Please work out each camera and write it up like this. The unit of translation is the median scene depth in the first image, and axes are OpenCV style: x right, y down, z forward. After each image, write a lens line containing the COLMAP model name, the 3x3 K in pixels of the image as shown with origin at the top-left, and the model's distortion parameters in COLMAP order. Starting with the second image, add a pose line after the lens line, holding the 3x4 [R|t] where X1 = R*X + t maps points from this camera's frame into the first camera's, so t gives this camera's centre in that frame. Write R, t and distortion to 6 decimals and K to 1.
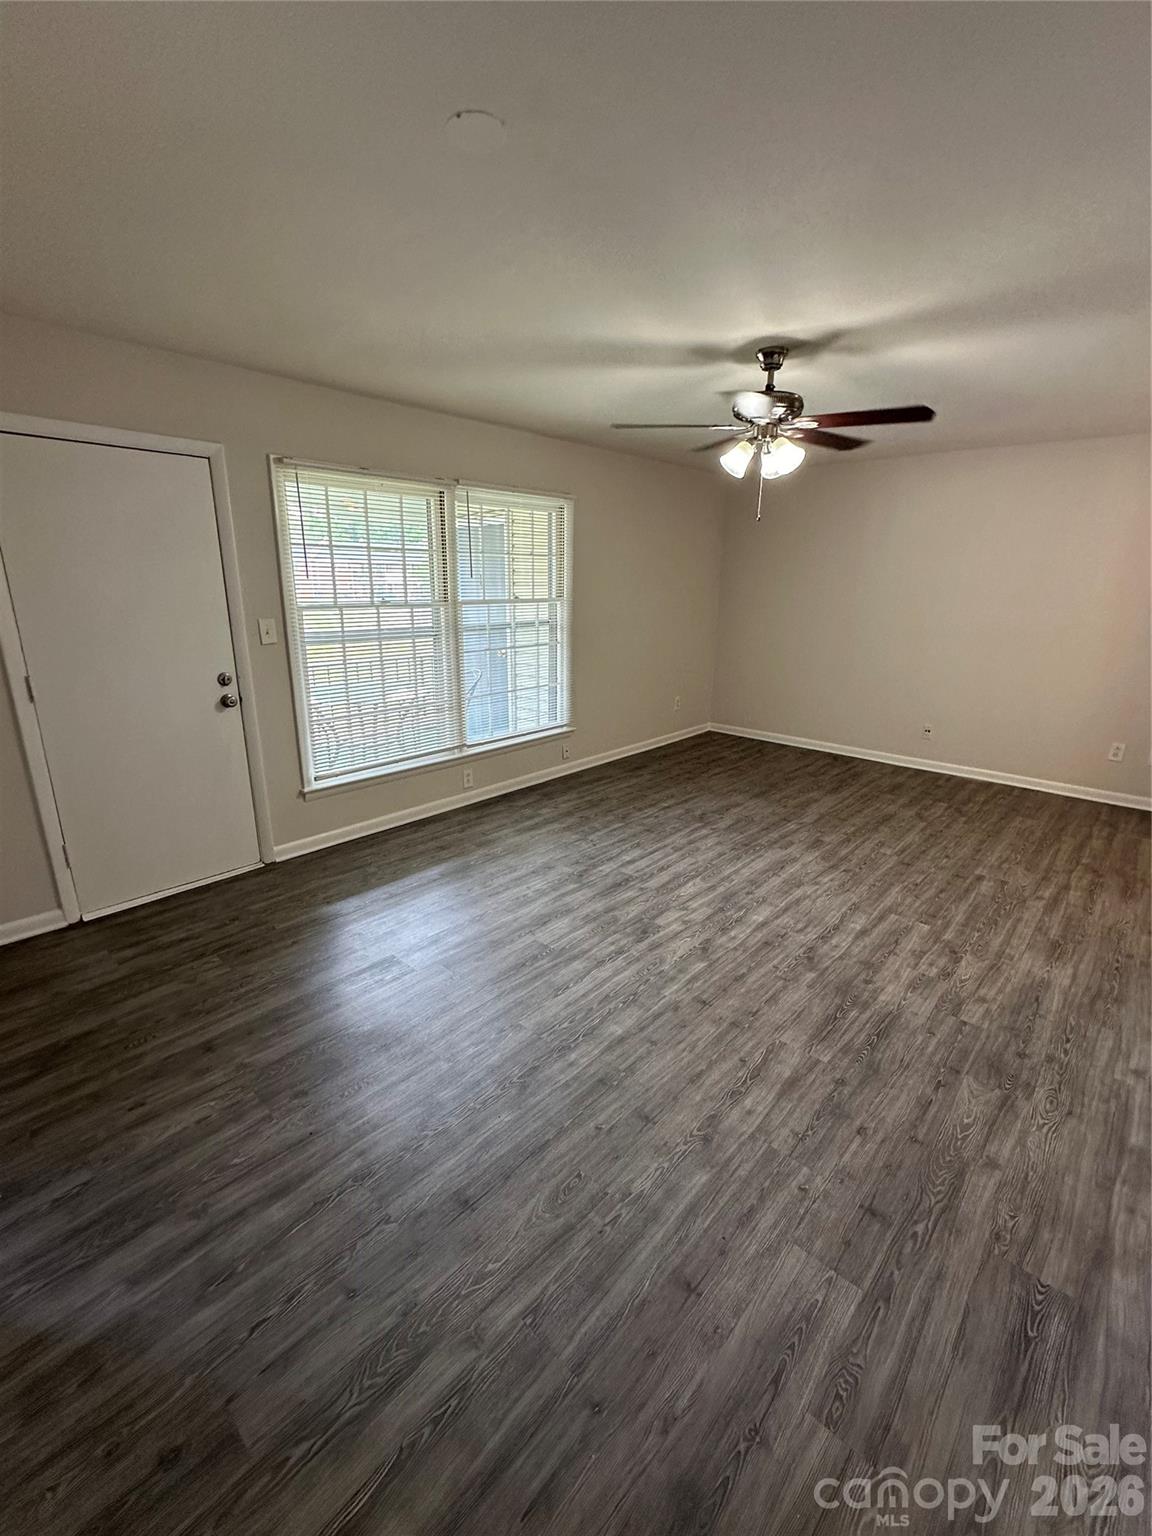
lens RADIAL K [[658.8, 0, 576.0], [0, 658.8, 768.0], [0, 0, 1]] dist [-0.000106, 0.000479]
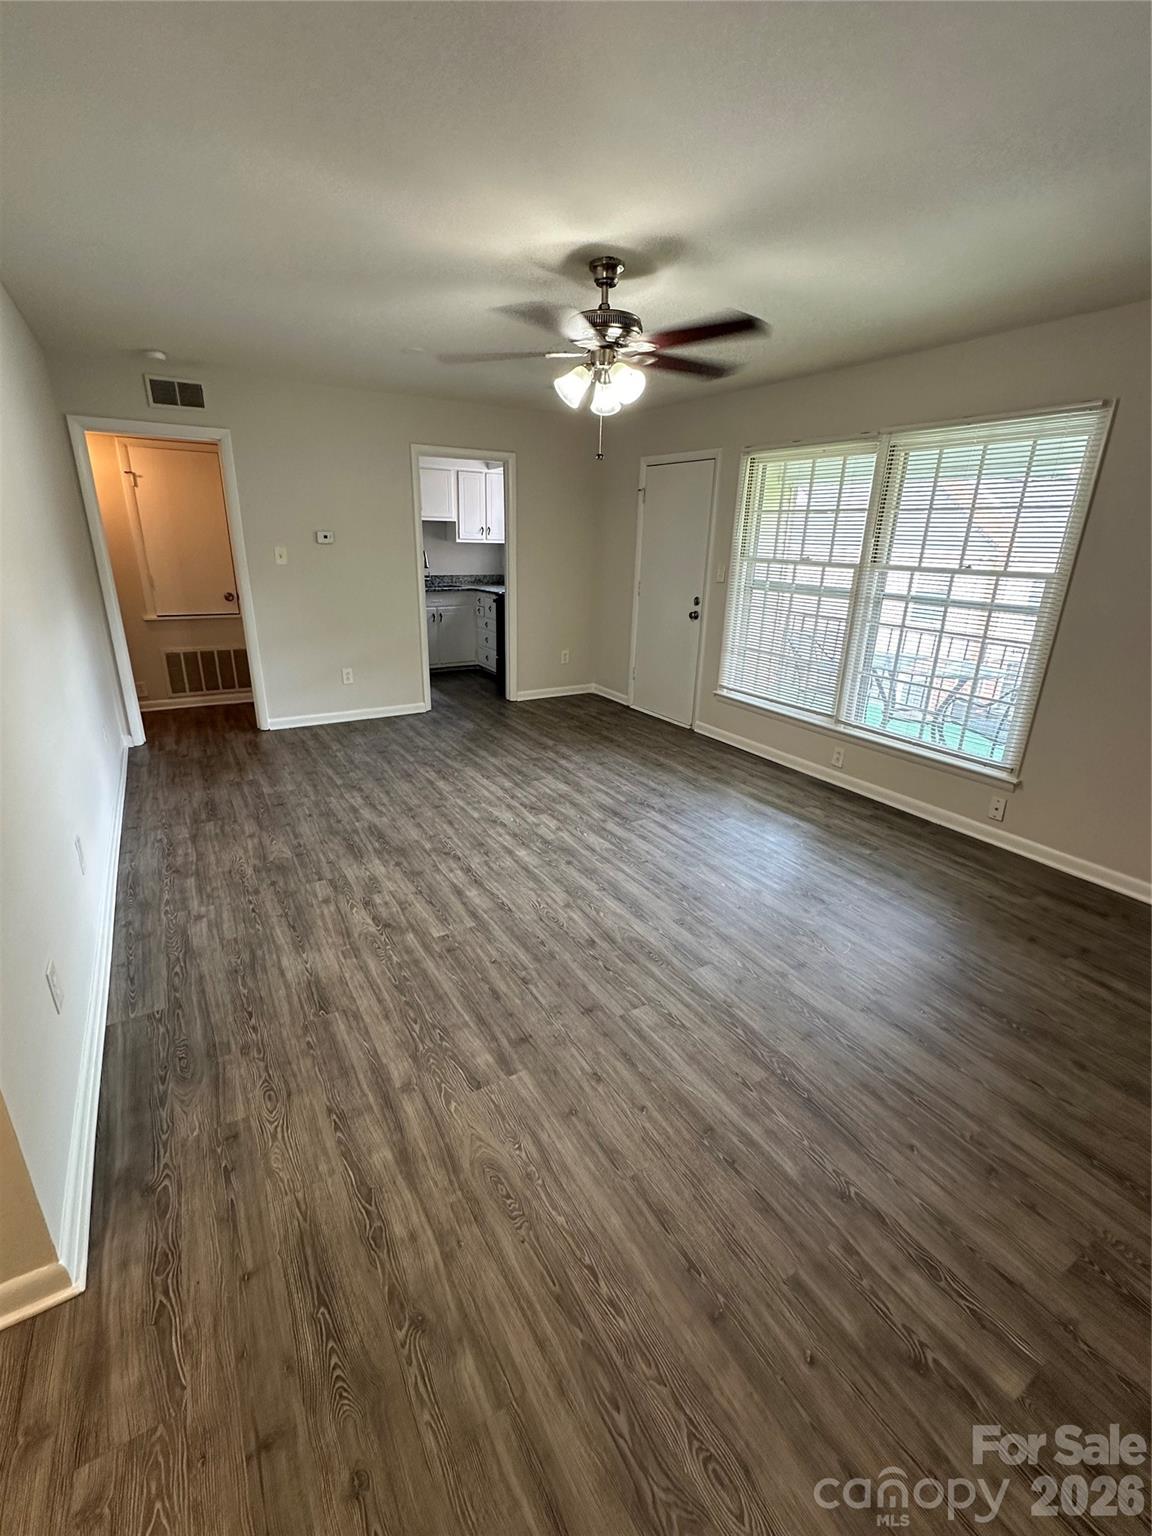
lens RADIAL K [[662.5, 0, 570.0], [0, 662.5, 761.8], [0, 0, 1]] dist [-0.000028, 0.000304]
pose [[-0.287194, 0.291953, -0.912296, 1.123966], [-0.296900, 0.878380, 0.374564, -0.302894], [0.910697, 0.378434, -0.165585, 1.142449]]
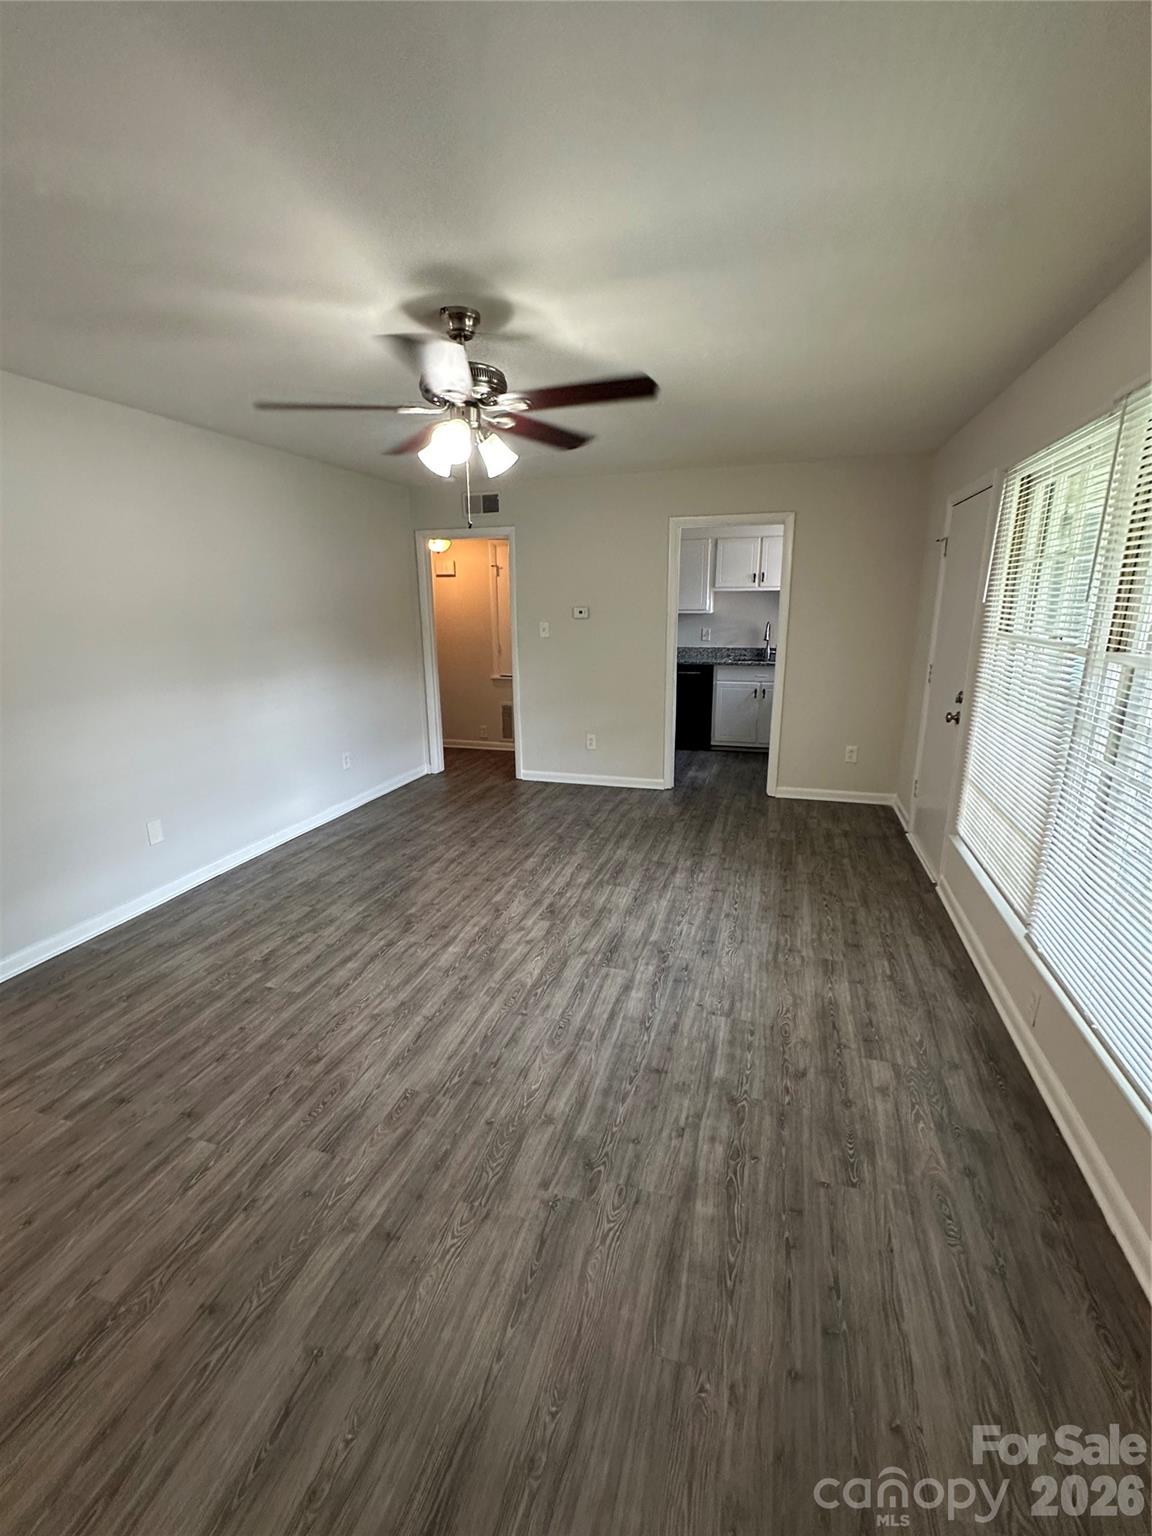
lens RADIAL K [[658.8, 0, 576.0], [0, 658.8, 768.0], [0, 0, 1]] dist [-0.000106, 0.000479]
pose [[-0.902486, 0.103812, -0.418021, 0.470307], [-0.123317, 0.867616, 0.481701, -0.469374], [0.412688, 0.486277, -0.770210, 1.620961]]
